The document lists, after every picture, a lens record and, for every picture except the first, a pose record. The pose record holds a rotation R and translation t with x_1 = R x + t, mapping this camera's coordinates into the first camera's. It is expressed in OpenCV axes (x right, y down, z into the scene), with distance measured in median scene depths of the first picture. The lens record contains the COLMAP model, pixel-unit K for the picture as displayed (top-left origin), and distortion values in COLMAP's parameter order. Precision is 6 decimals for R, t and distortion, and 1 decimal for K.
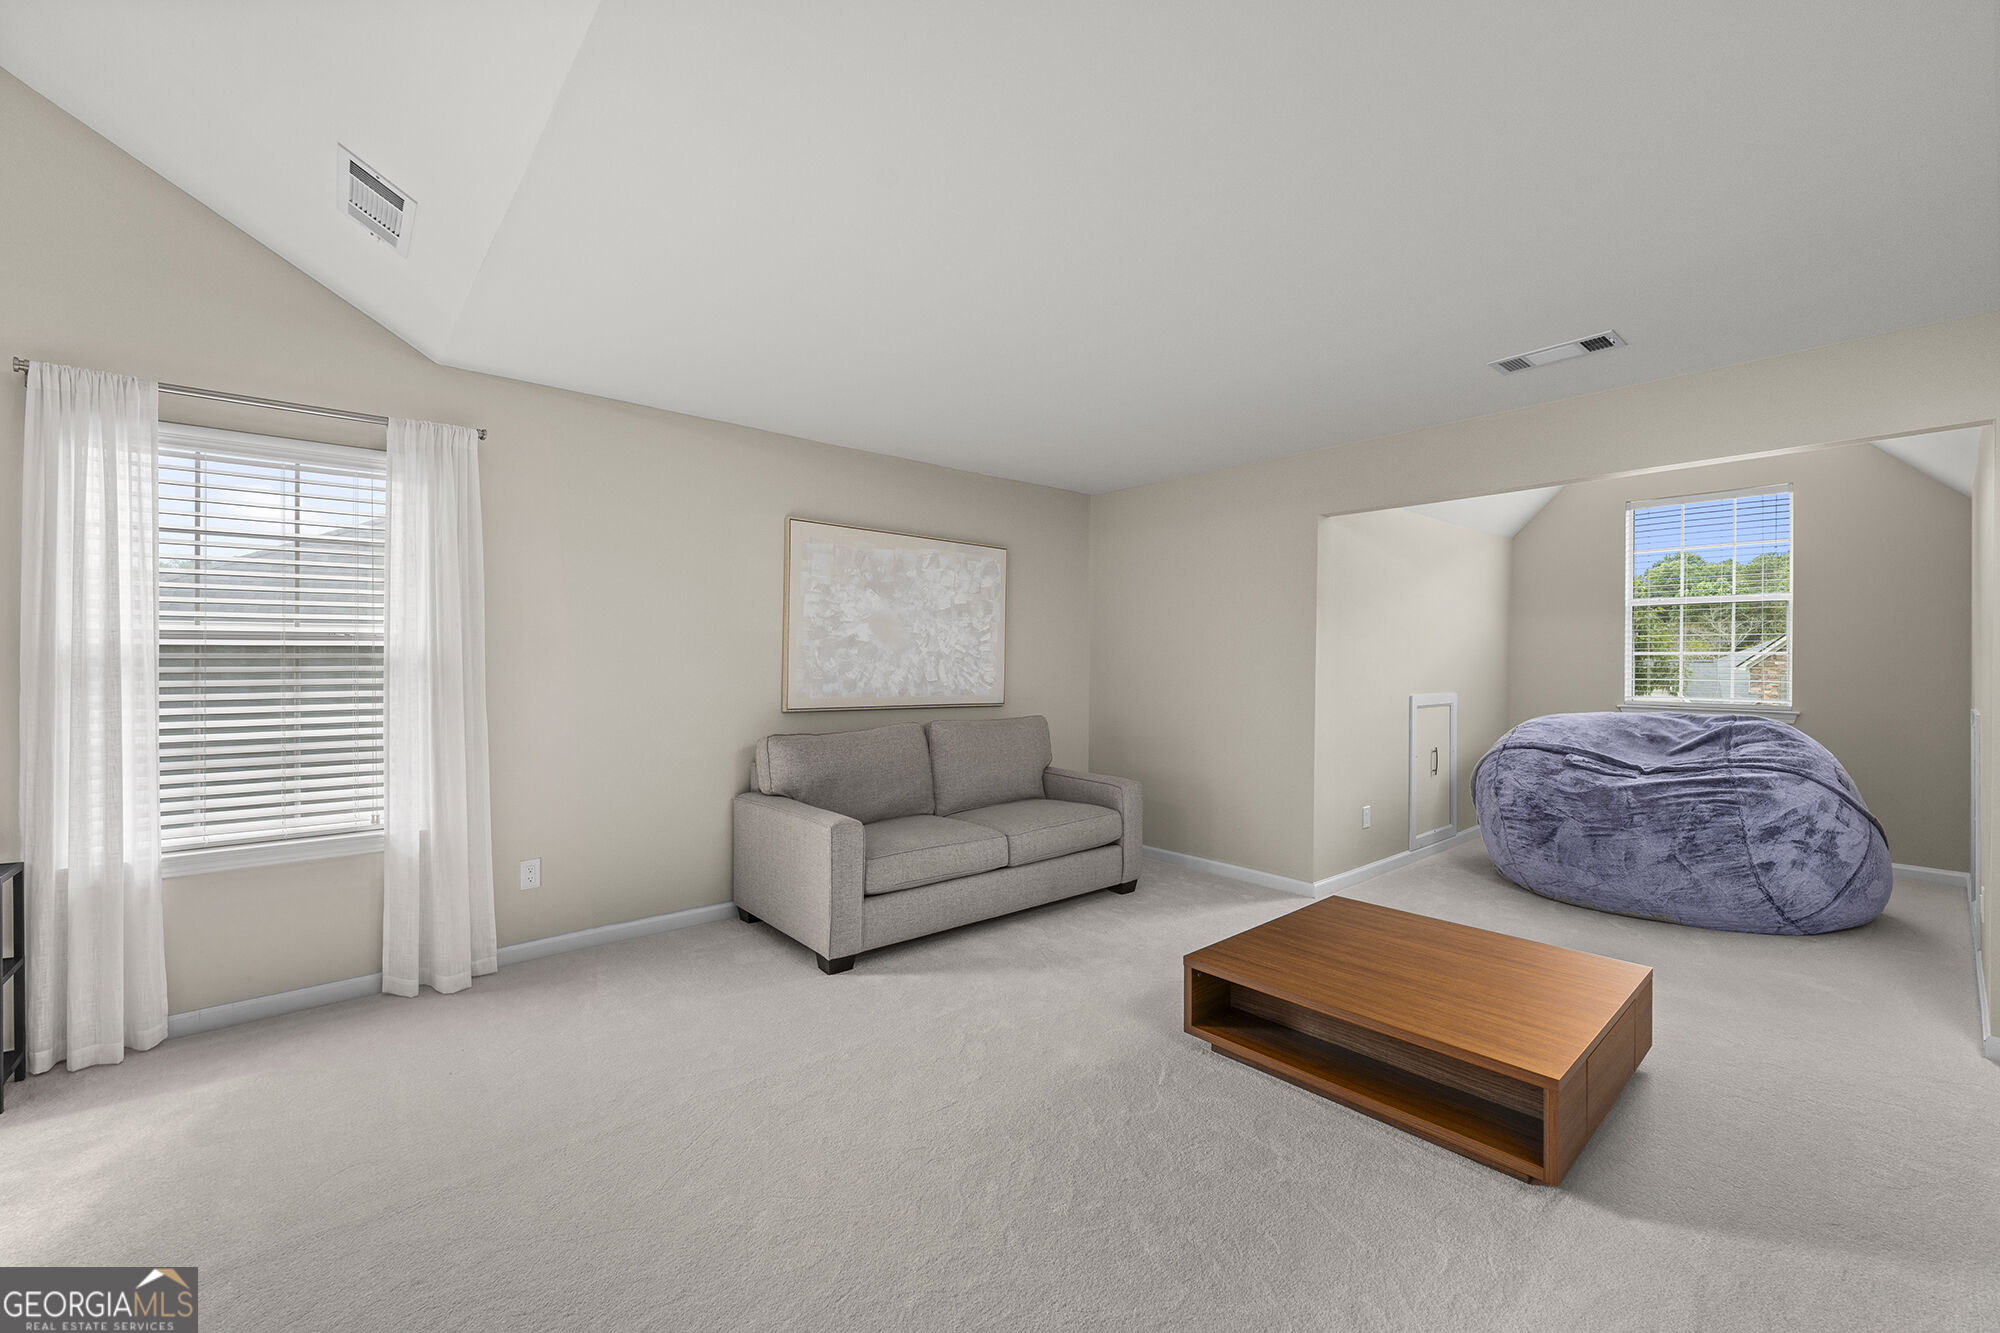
lens RADIAL K [[817.8, 0, 1000.0], [0, 817.8, 666.5], [0, 0, 1]] dist [0.000839, 0.000077]
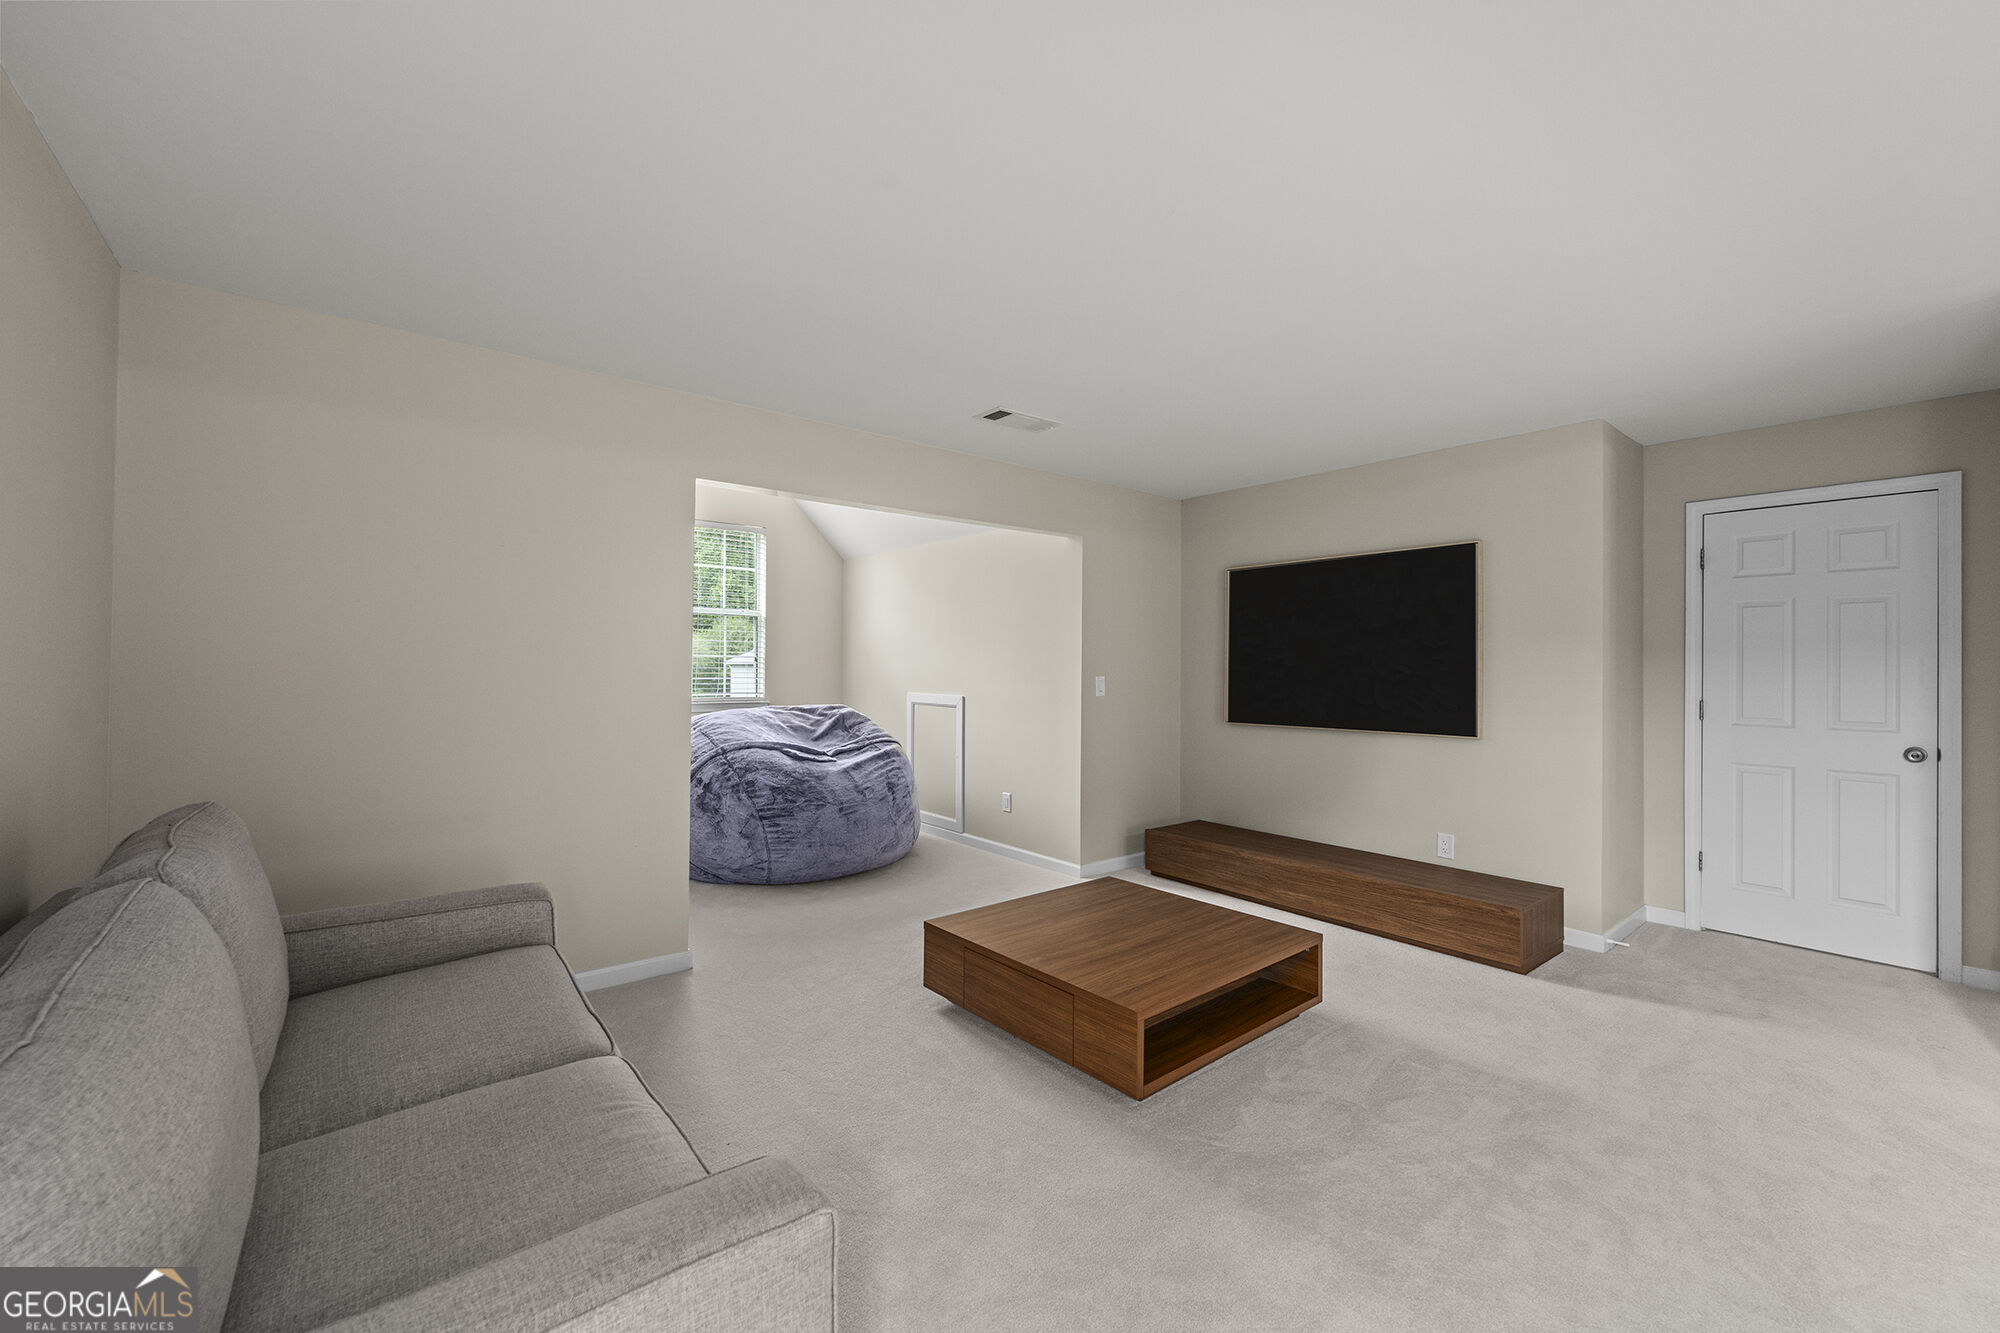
lens RADIAL K [[817.8, 0, 1000.0], [0, 817.8, 666.5], [0, 0, 1]] dist [0.000839, 0.000077]
pose [[-0.000136, 0.002373, 0.999997, -0.413437], [-0.002690, 0.999994, -0.002373, 0.000989], [-0.999996, -0.002690, -0.000130, 0.766598]]
